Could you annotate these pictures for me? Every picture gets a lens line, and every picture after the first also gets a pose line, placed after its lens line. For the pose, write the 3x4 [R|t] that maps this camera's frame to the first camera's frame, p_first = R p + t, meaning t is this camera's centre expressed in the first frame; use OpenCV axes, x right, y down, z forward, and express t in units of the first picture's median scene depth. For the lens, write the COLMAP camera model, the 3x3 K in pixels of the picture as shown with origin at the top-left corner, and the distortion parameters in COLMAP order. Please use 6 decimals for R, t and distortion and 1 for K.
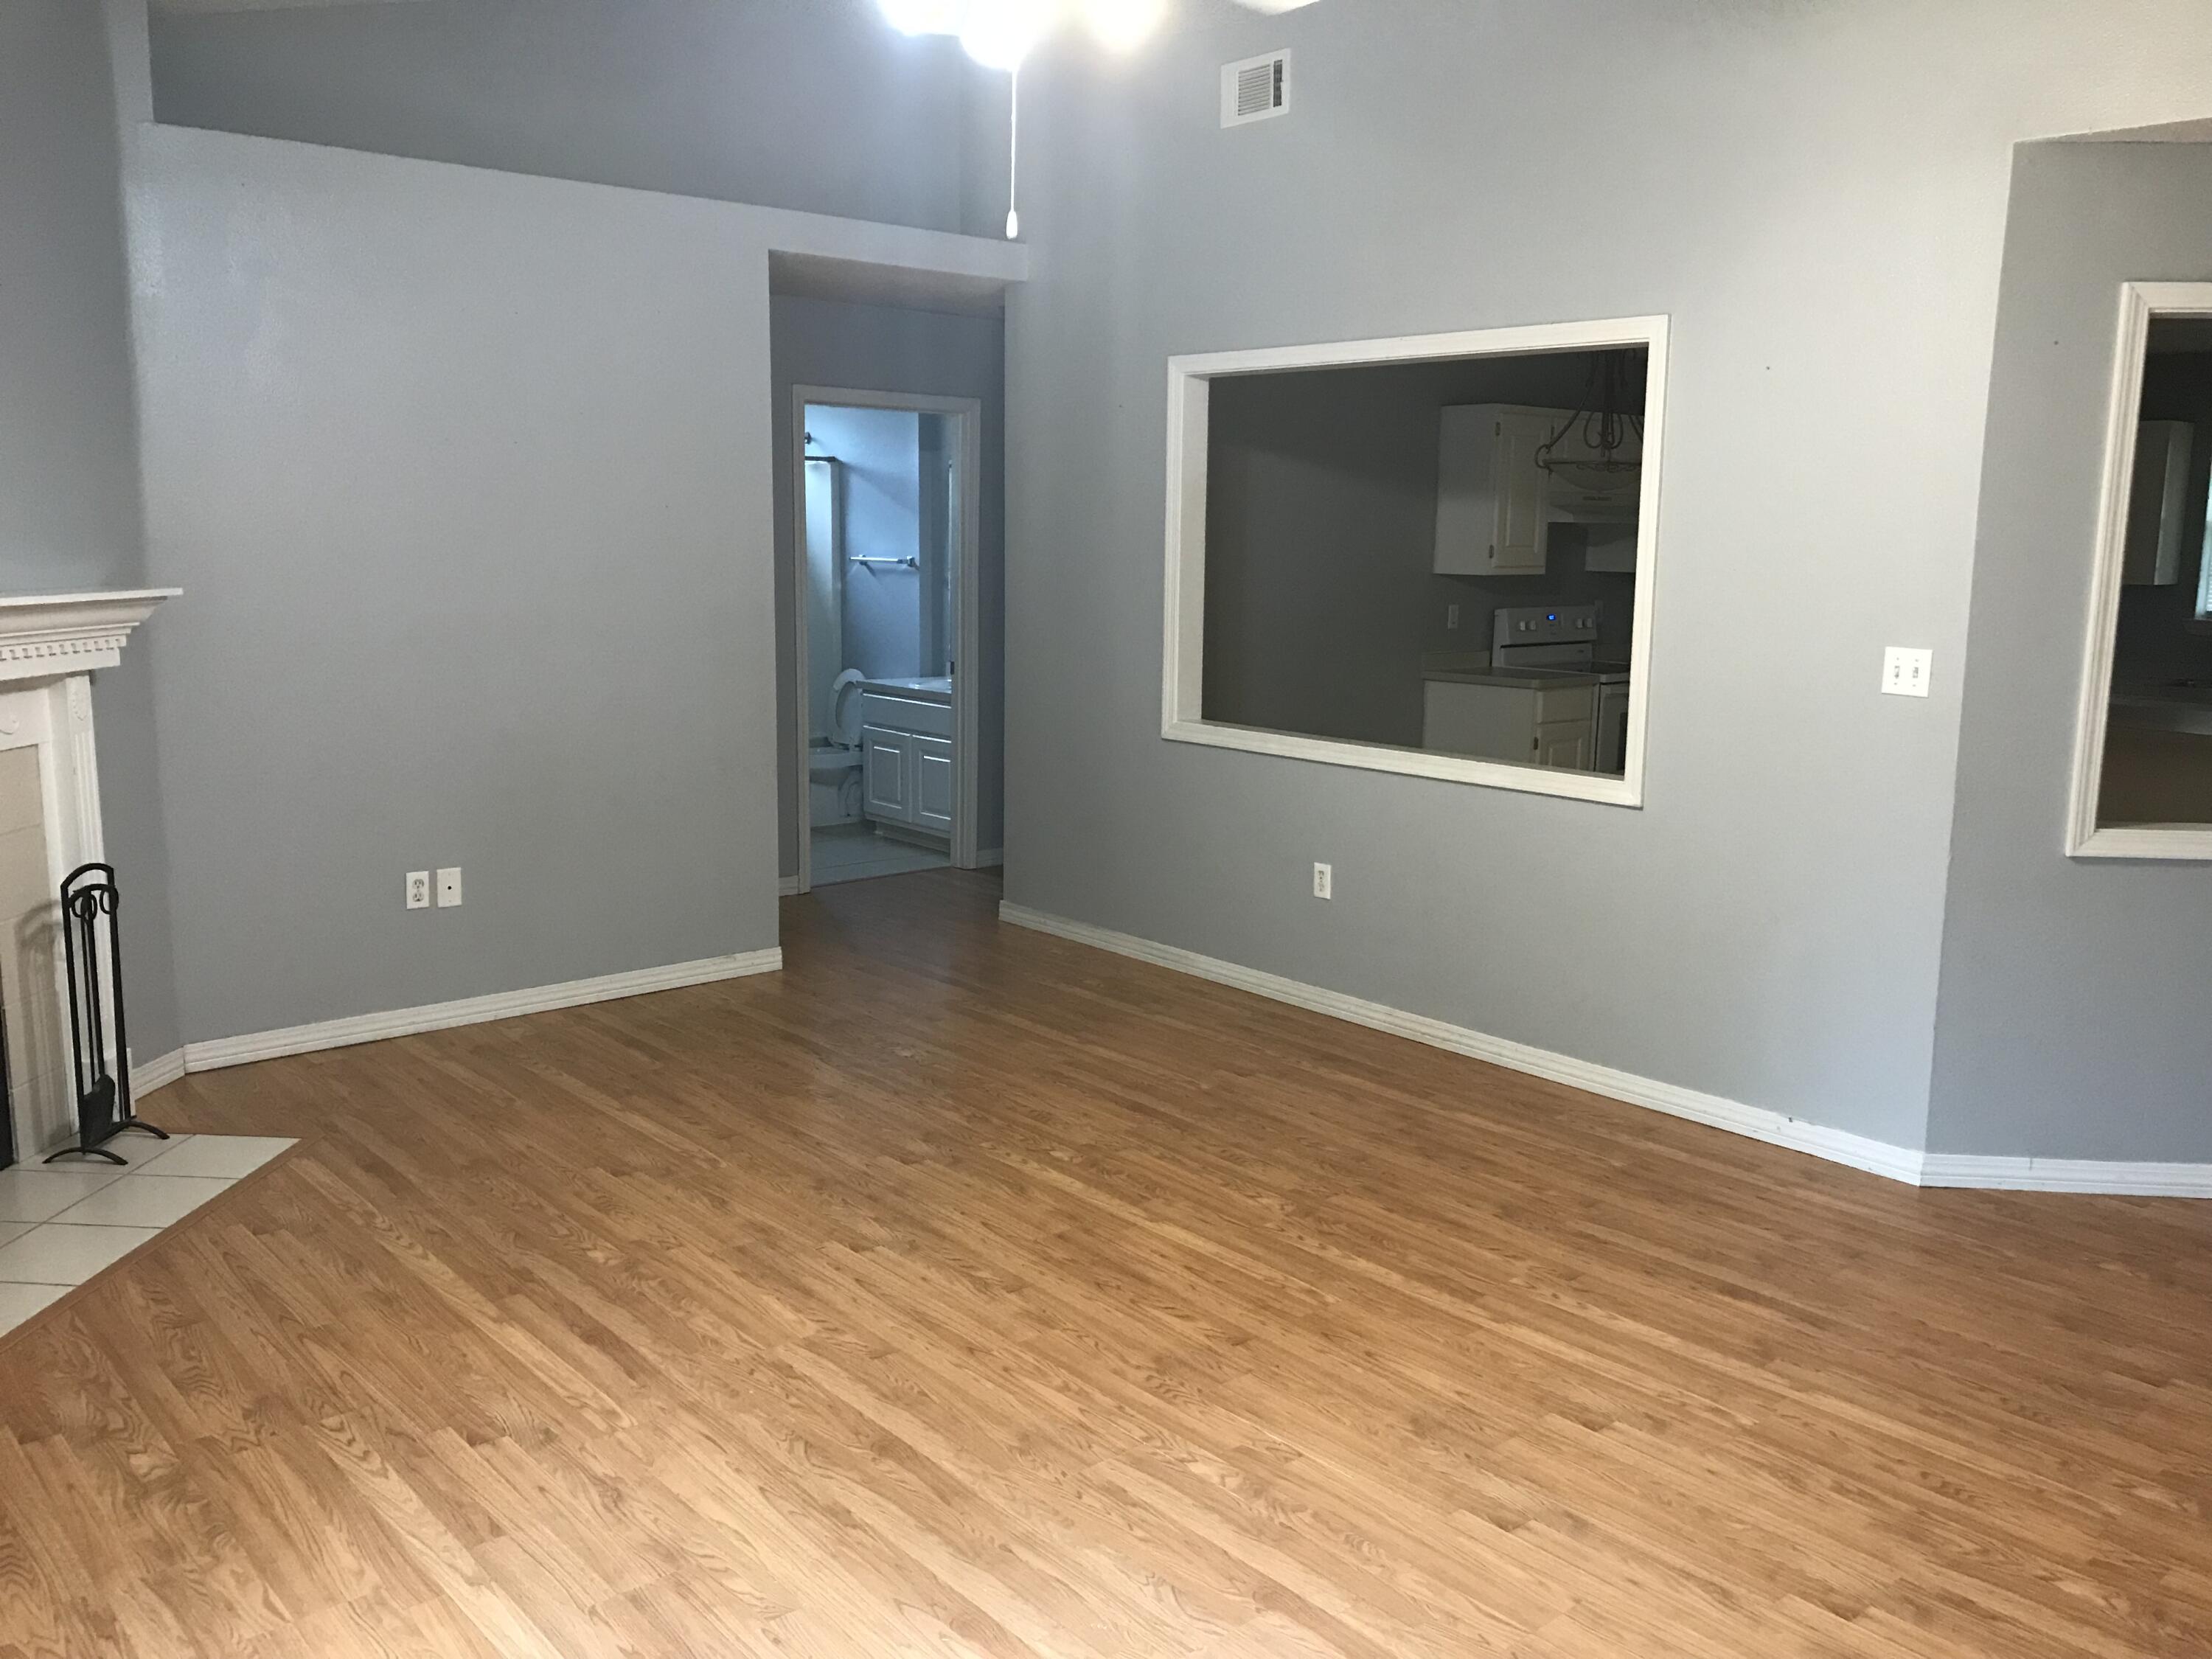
lens RADIAL K [[1813.3, 0, 1098.0], [0, 1813.3, 825.4], [0, 0, 1]] dist [0.025443, -0.012616]
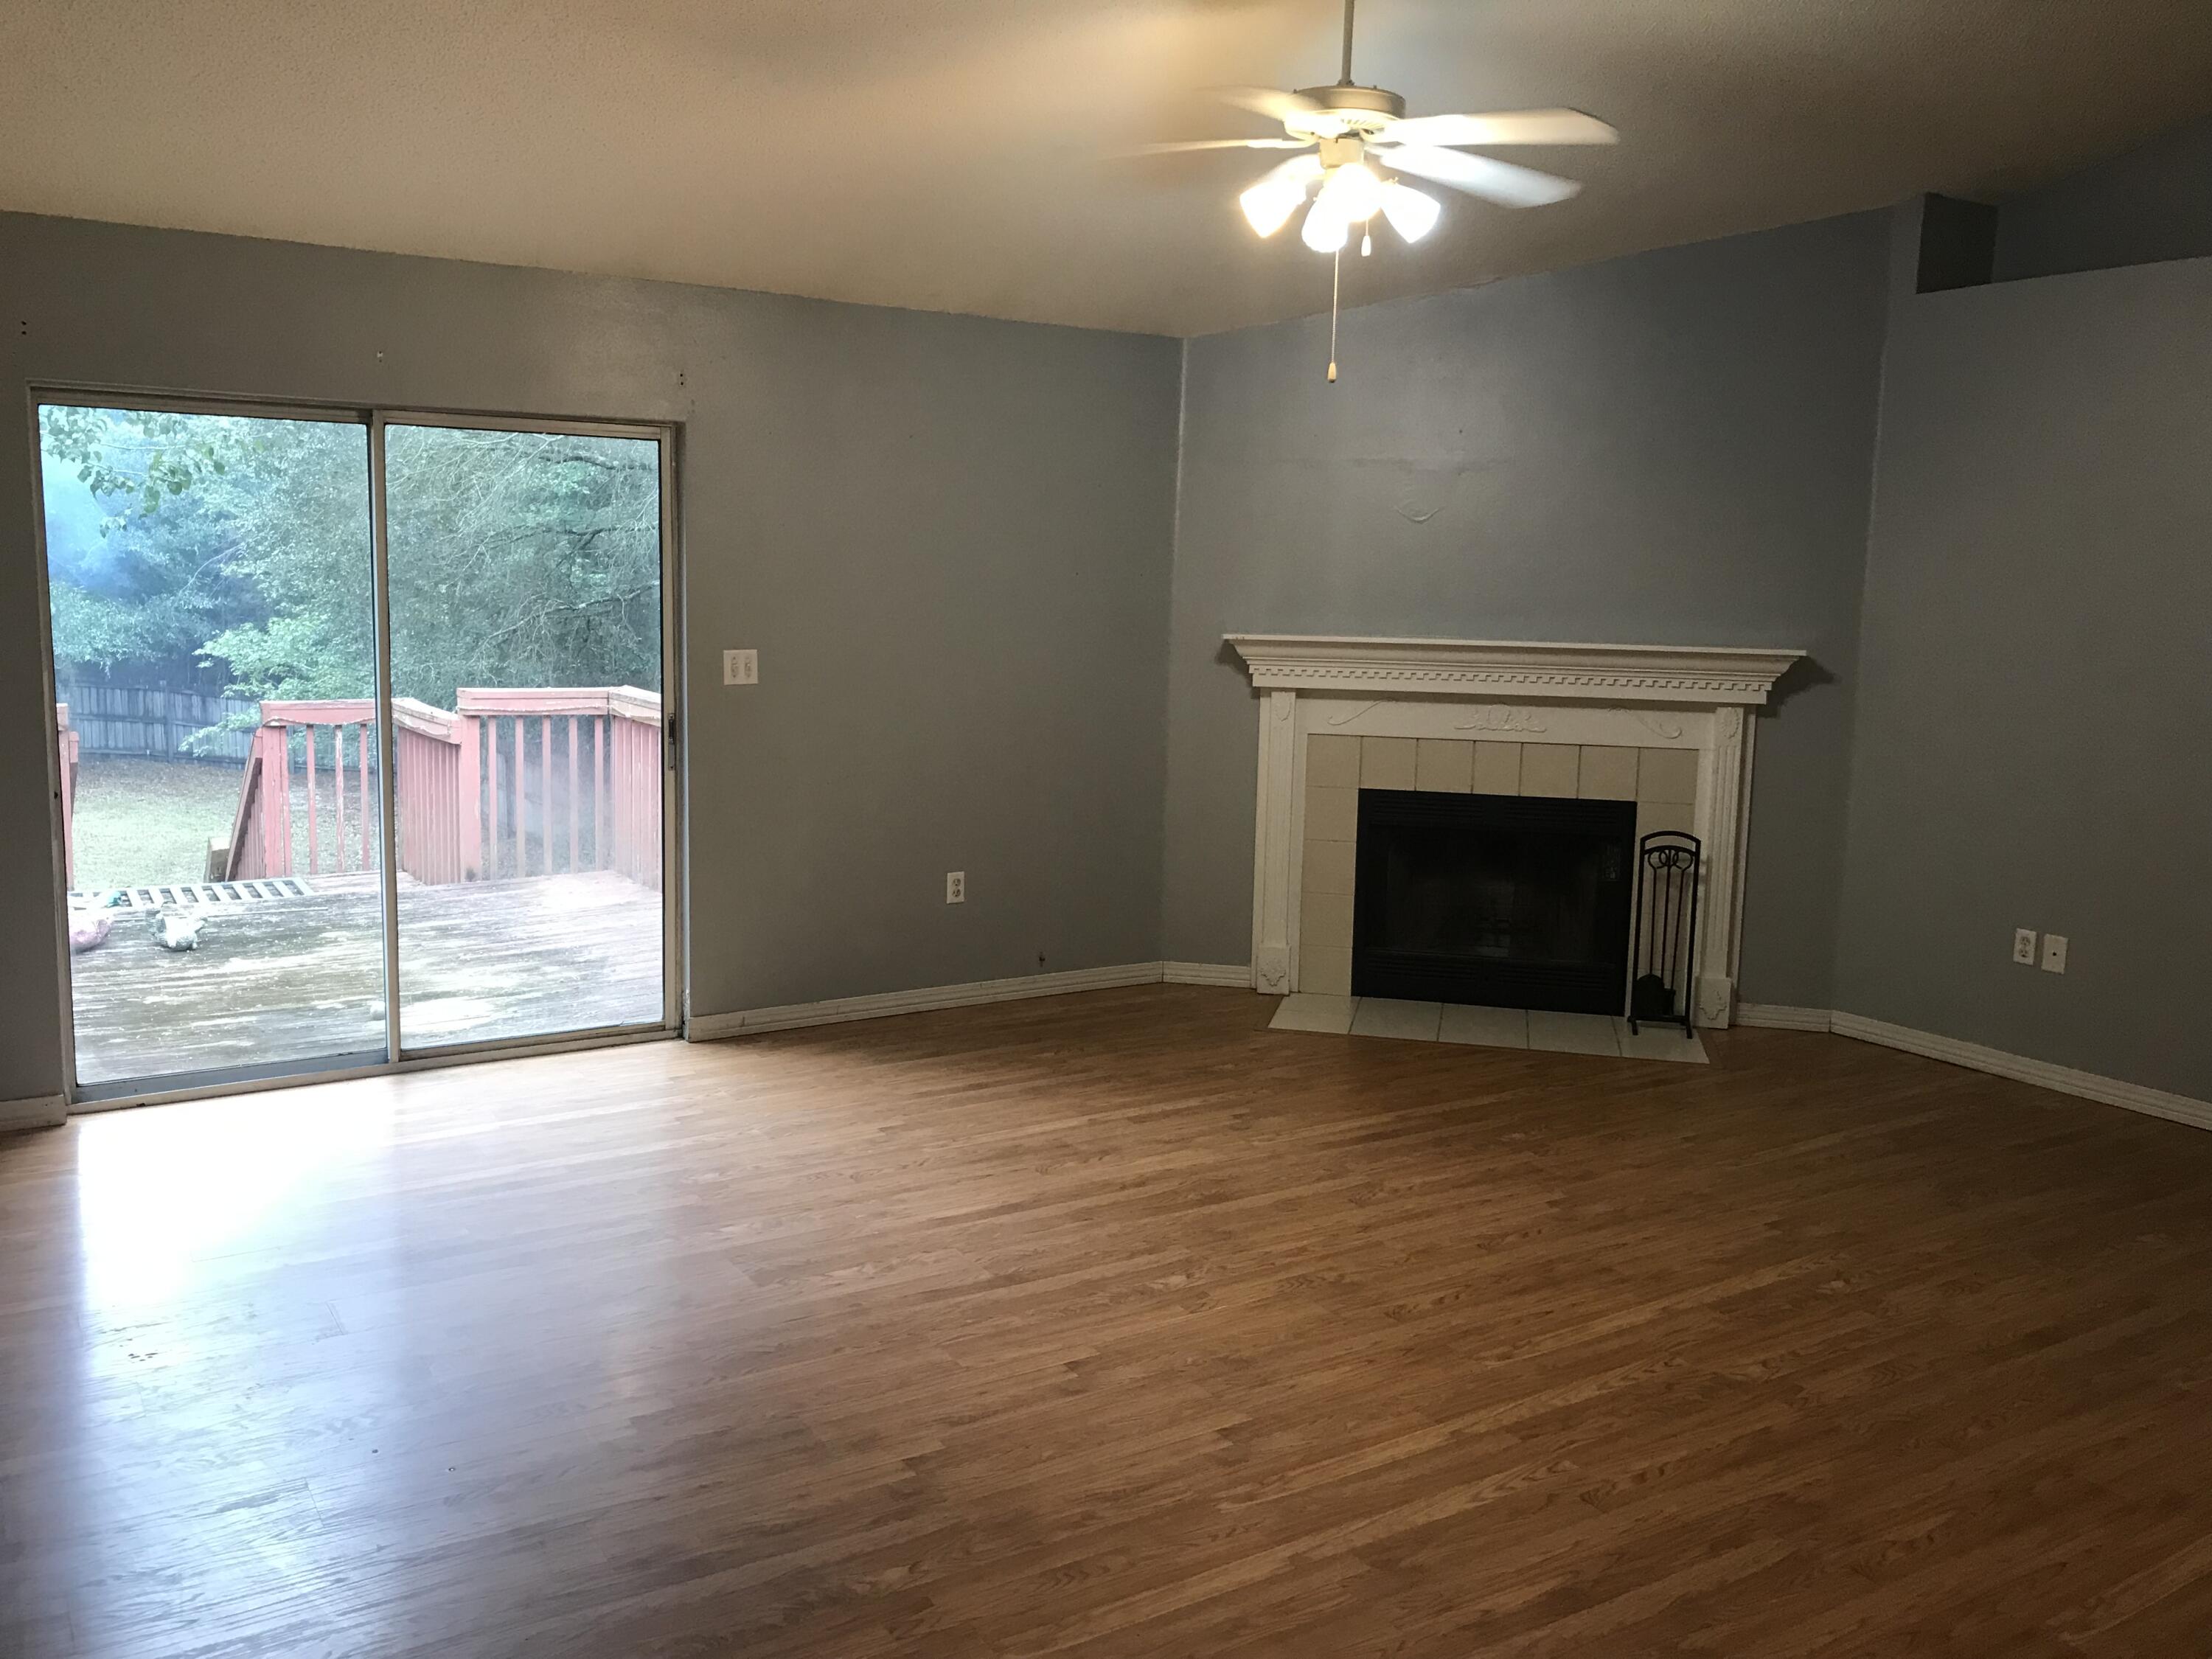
lens RADIAL K [[1813.3, 0, 1098.3], [0, 1813.3, 824.3], [0, 0, 1]] dist [0.025443, -0.012616]
pose [[-0.147389, 0.123928, -0.981284, 1.151428], [-0.192116, 0.969637, 0.151313, -0.141369], [0.970241, 0.210822, -0.119106, 0.885701]]
